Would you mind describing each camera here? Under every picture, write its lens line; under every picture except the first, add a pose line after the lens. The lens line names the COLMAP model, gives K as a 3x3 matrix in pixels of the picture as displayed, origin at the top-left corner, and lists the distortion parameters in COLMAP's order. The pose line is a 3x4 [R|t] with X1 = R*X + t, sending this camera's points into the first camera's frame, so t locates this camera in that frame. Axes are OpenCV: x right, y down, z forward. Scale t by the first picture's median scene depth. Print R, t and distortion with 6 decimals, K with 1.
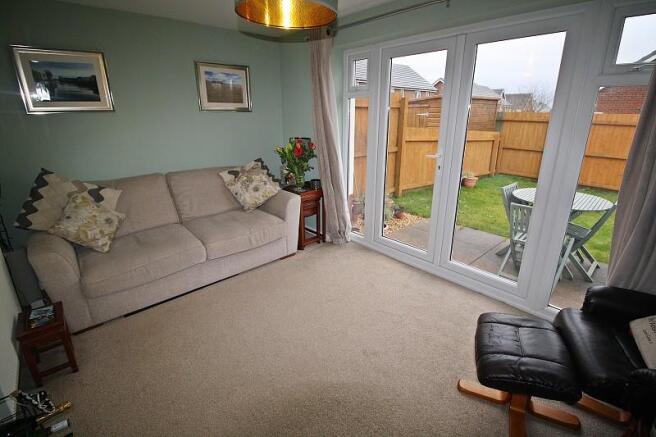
lens RADIAL K [[305.8, 0, 331.5], [0, 305.8, 206.8], [0, 0, 1]] dist [-0.020263, -0.001289]
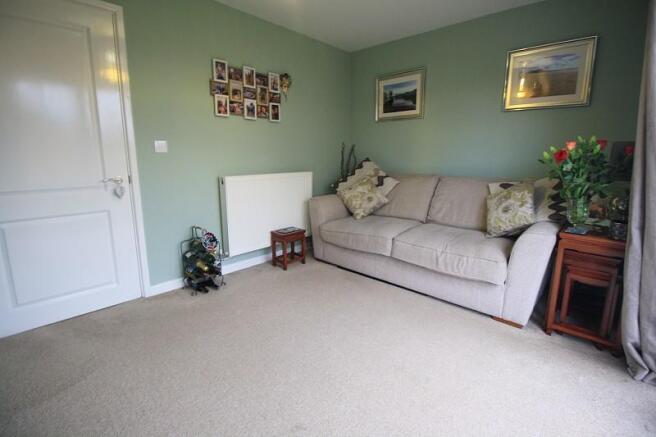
lens RADIAL K [[305.8, 0, 331.5], [0, 305.8, 206.8], [0, 0, 1]] dist [-0.020263, -0.001289]
pose [[0.075384, 0.174297, -0.981803, 0.483890], [-0.288774, 0.946229, 0.145810, -0.058527], [0.954425, 0.272528, 0.121663, 0.626936]]
